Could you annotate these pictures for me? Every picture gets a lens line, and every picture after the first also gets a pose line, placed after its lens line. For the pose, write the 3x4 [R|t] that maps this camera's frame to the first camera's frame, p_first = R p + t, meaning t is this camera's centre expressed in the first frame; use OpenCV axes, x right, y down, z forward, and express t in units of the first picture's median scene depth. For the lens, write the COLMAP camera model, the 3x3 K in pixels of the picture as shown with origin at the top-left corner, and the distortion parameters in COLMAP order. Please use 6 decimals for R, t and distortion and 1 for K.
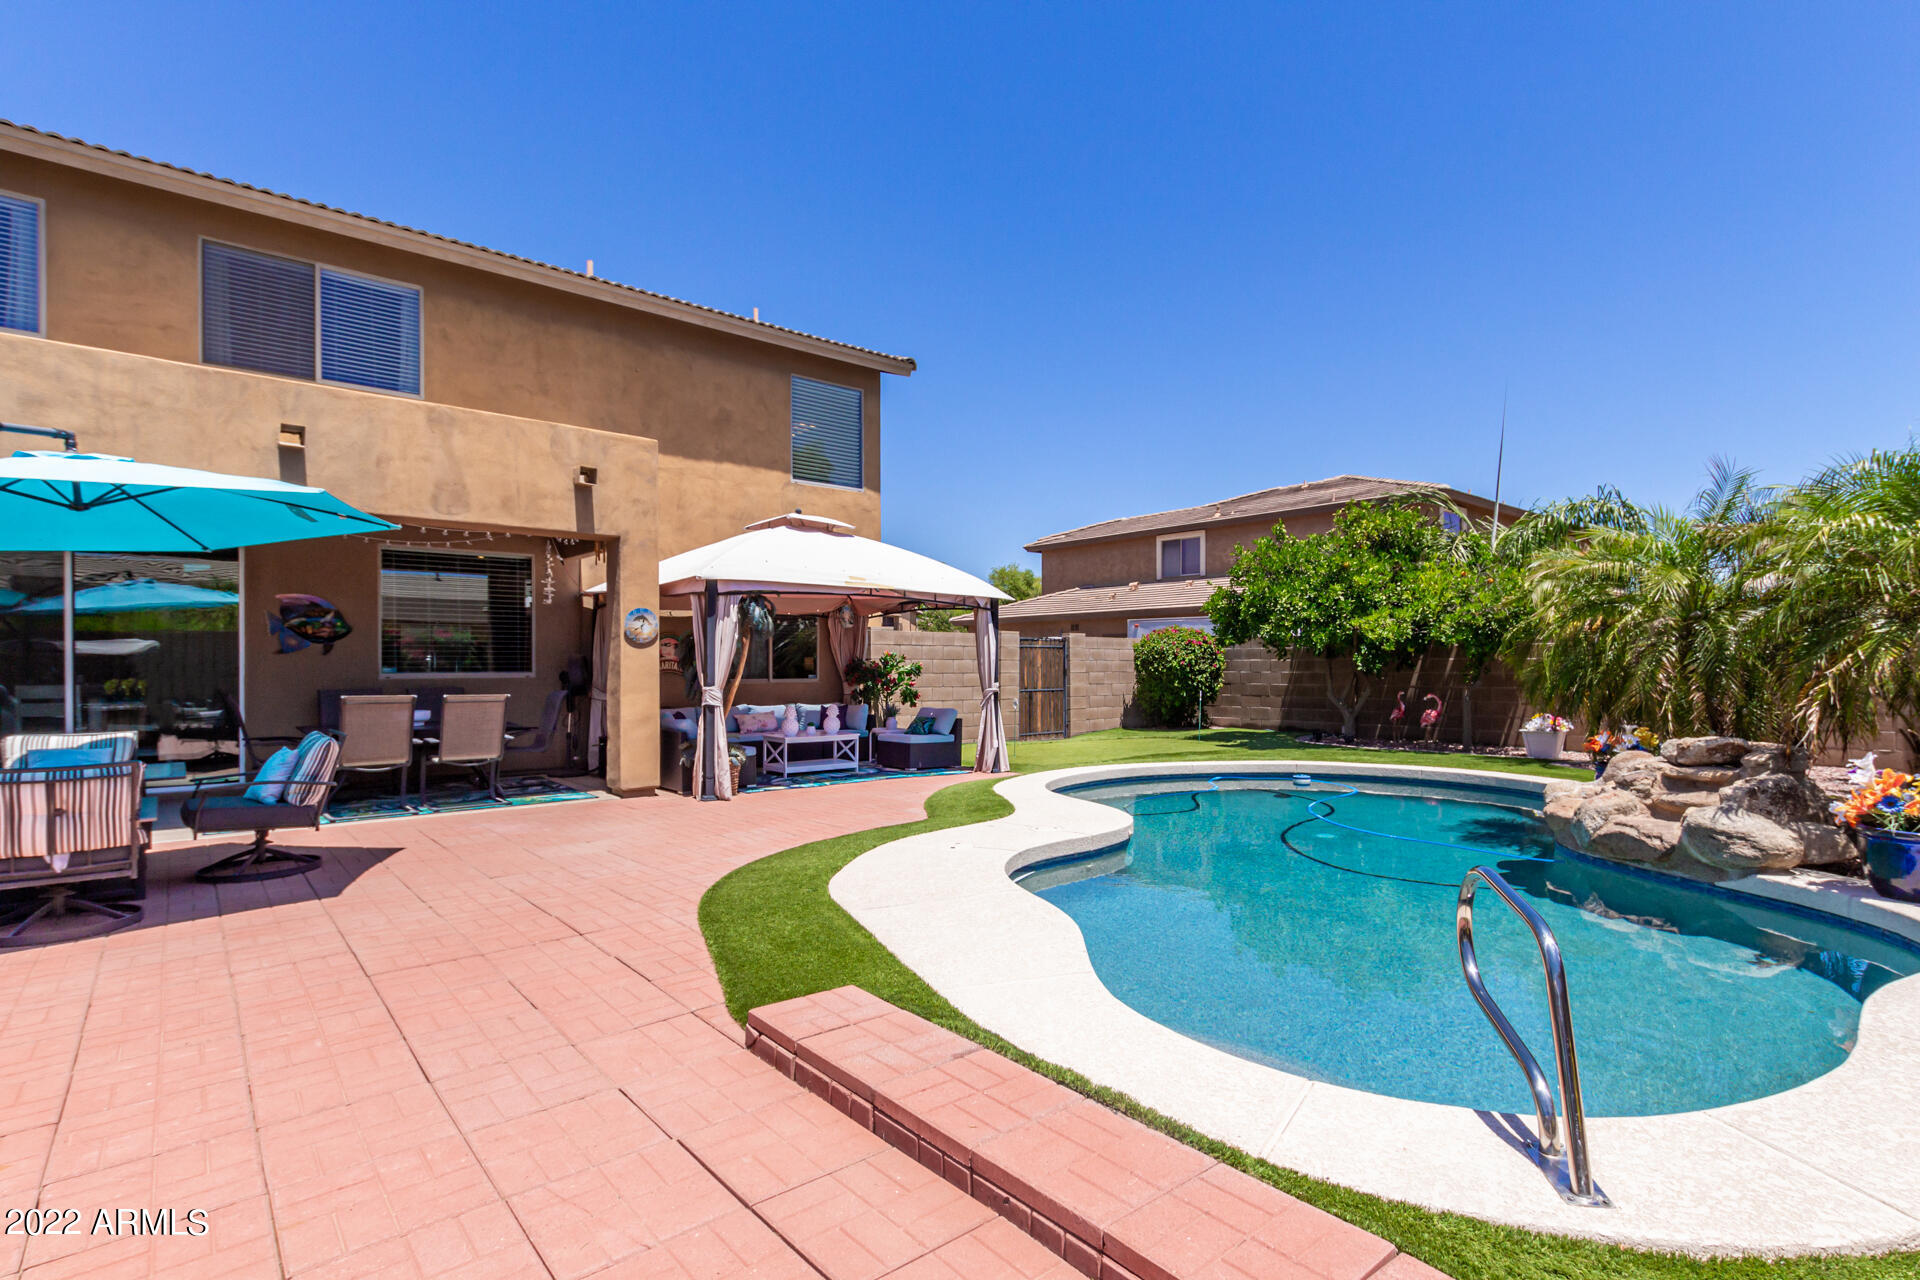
lens RADIAL K [[920.4, 0, 967.0], [0, 920.4, 664.8], [0, 0, 1]] dist [0.000698, 0.000149]
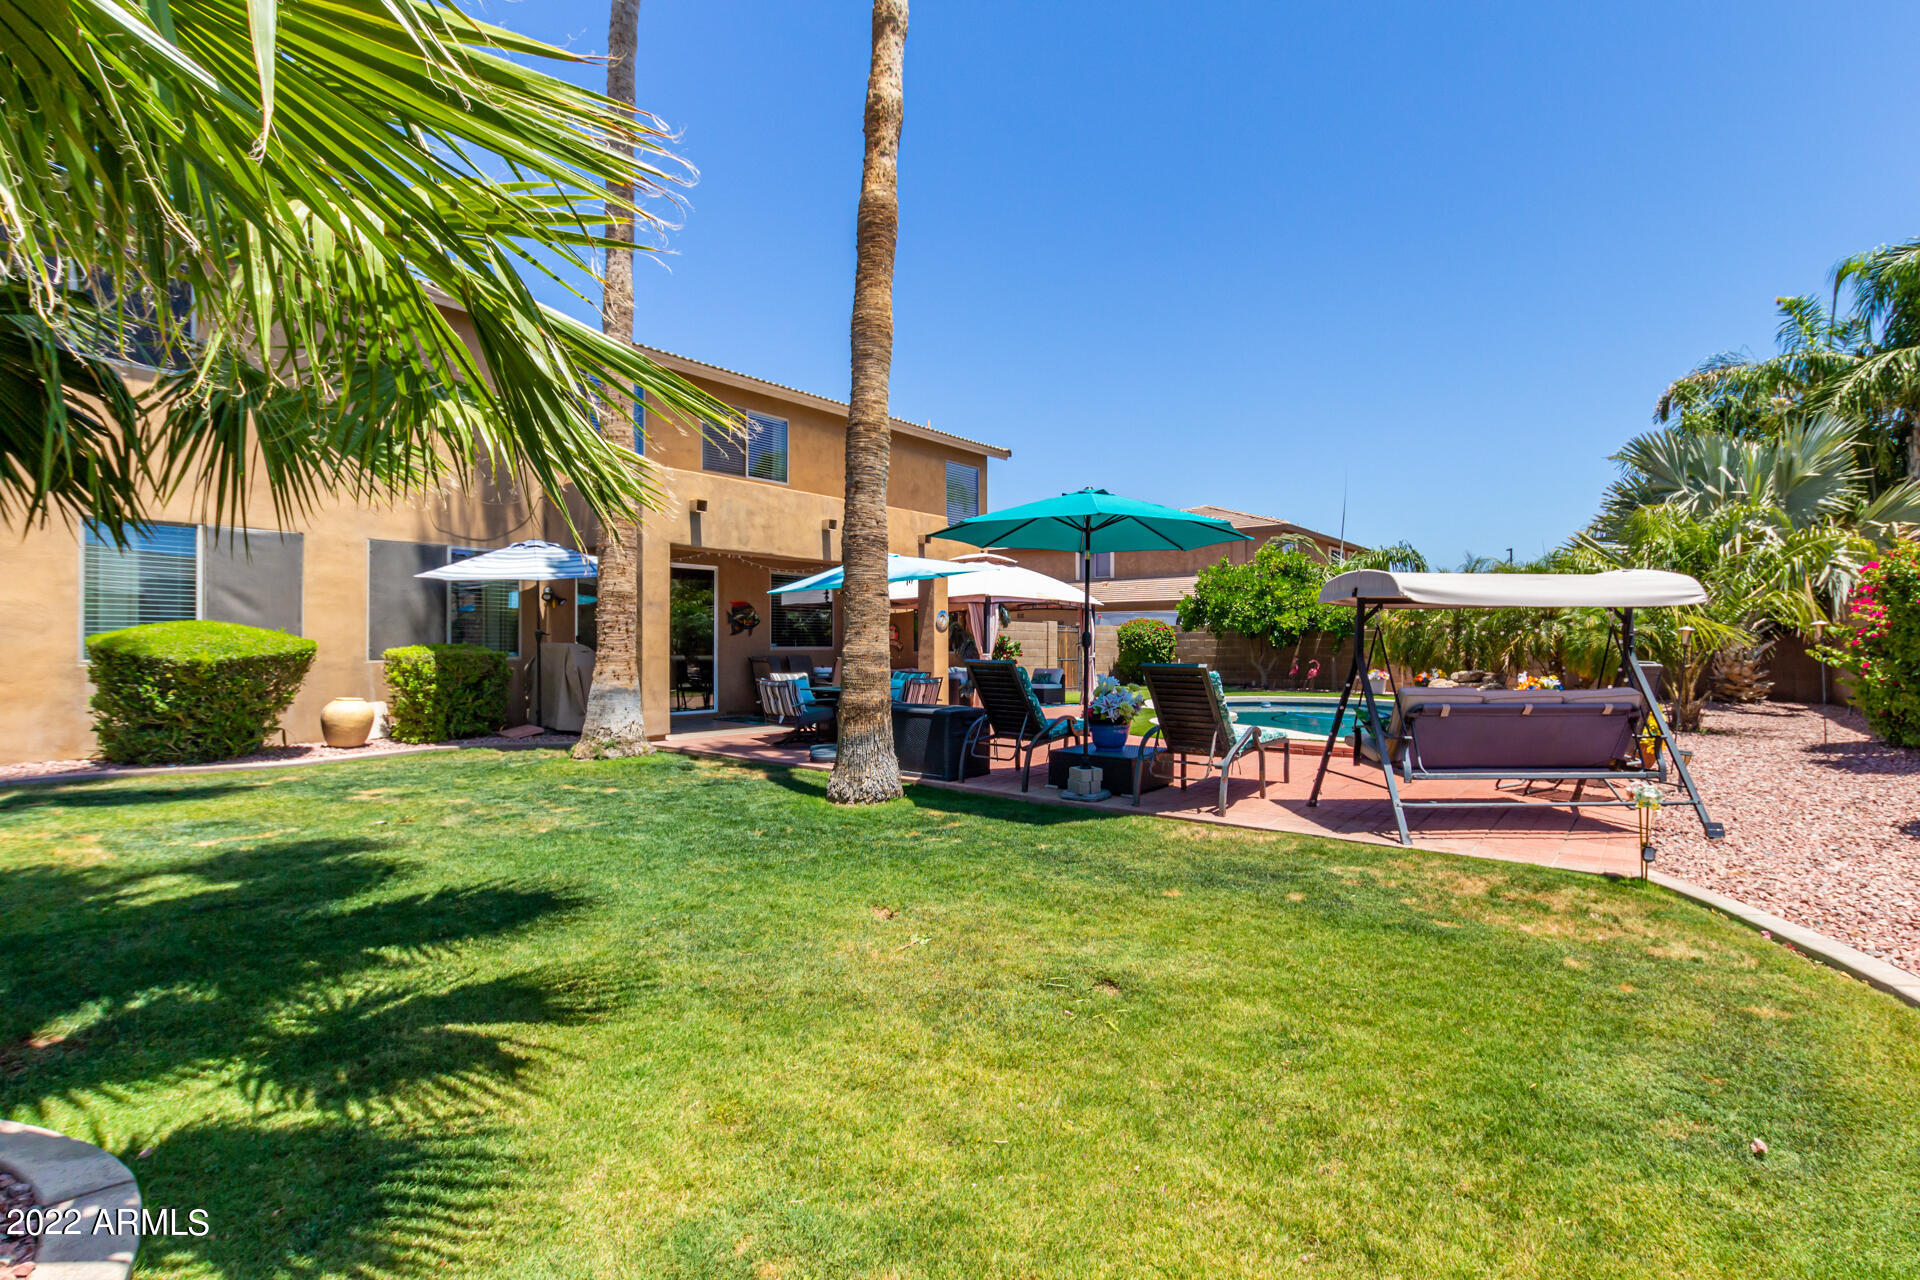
lens RADIAL K [[869.9, 0, 965.5], [0, 869.9, 611.0], [0, 0, 1]] dist [0.000769, 0.000019]
pose [[0.982219, 0.007054, 0.187607, -0.456190], [0.000520, 0.999188, -0.040290, 0.006245], [-0.187739, 0.039671, 0.981417, -0.493348]]
